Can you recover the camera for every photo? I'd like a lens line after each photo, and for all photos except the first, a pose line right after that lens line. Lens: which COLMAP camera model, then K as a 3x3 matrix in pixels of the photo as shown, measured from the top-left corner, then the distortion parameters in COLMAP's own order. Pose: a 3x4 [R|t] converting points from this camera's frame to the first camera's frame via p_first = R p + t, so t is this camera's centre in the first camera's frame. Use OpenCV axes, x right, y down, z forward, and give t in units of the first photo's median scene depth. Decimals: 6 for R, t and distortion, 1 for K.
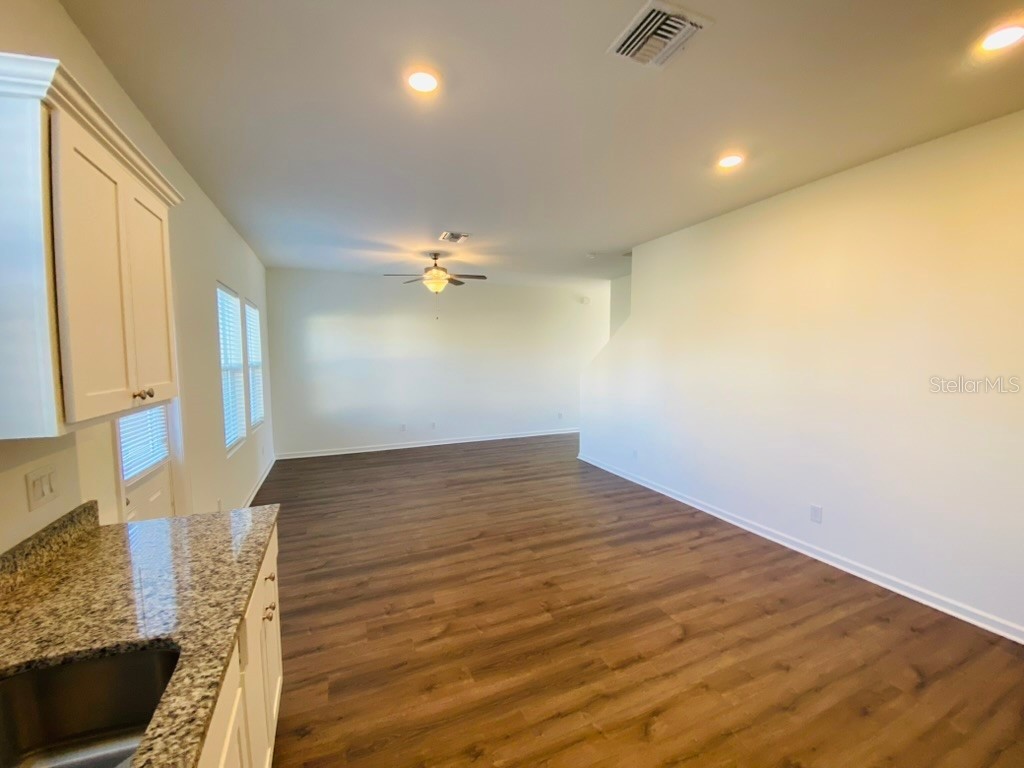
lens RADIAL K [[413.6, 0, 511.5], [0, 413.6, 385.1], [0, 0, 1]] dist [0.032341, -0.028369]
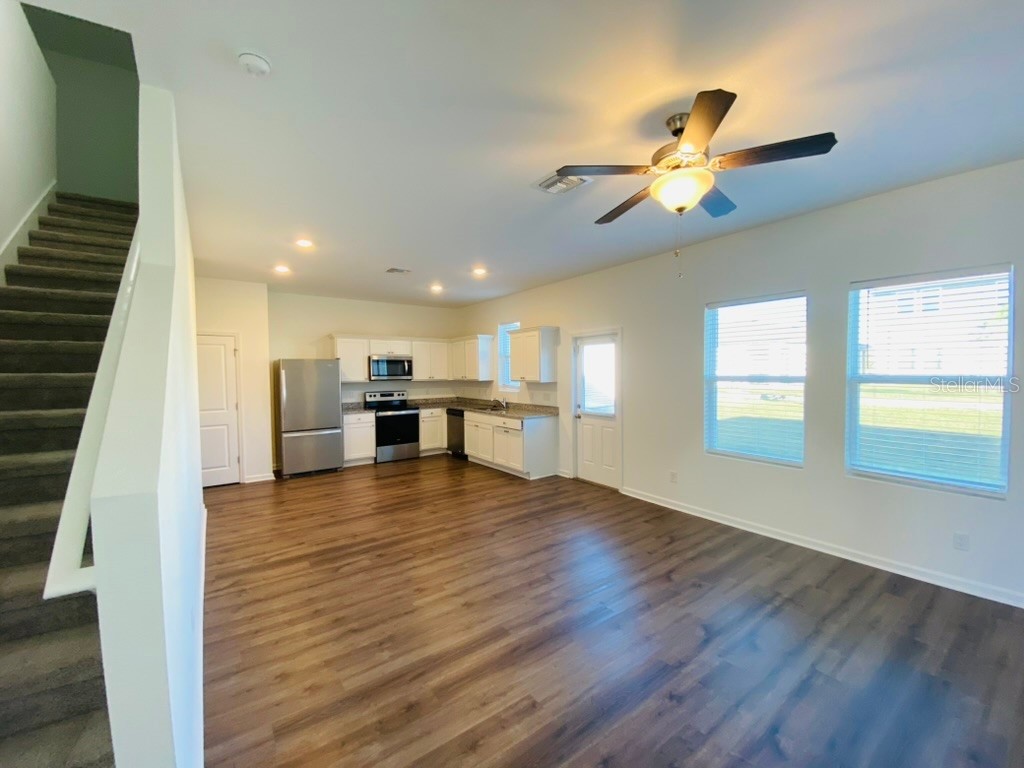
lens RADIAL K [[413.6, 0, 511.5], [0, 413.6, 385.1], [0, 0, 1]] dist [0.032341, -0.028369]
pose [[-0.974699, 0.026800, -0.221907, 0.109289], [0.001646, 0.993620, 0.112772, -0.150165], [0.223513, 0.109554, -0.968525, 2.017430]]
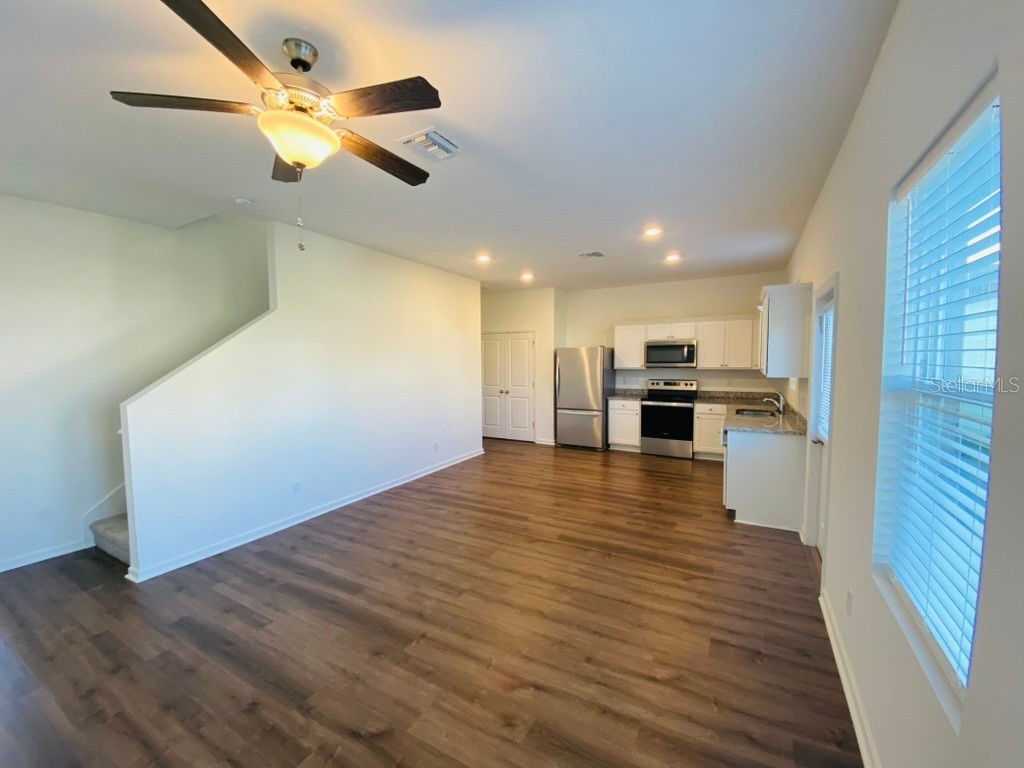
lens RADIAL K [[413.6, 0, 511.5], [0, 413.6, 385.1], [0, 0, 1]] dist [0.032341, -0.028369]
pose [[-0.613925, -0.037155, 0.788489, -0.801280], [0.073944, 0.991792, 0.104308, -0.113389], [-0.785893, 0.122342, -0.606139, 1.594275]]
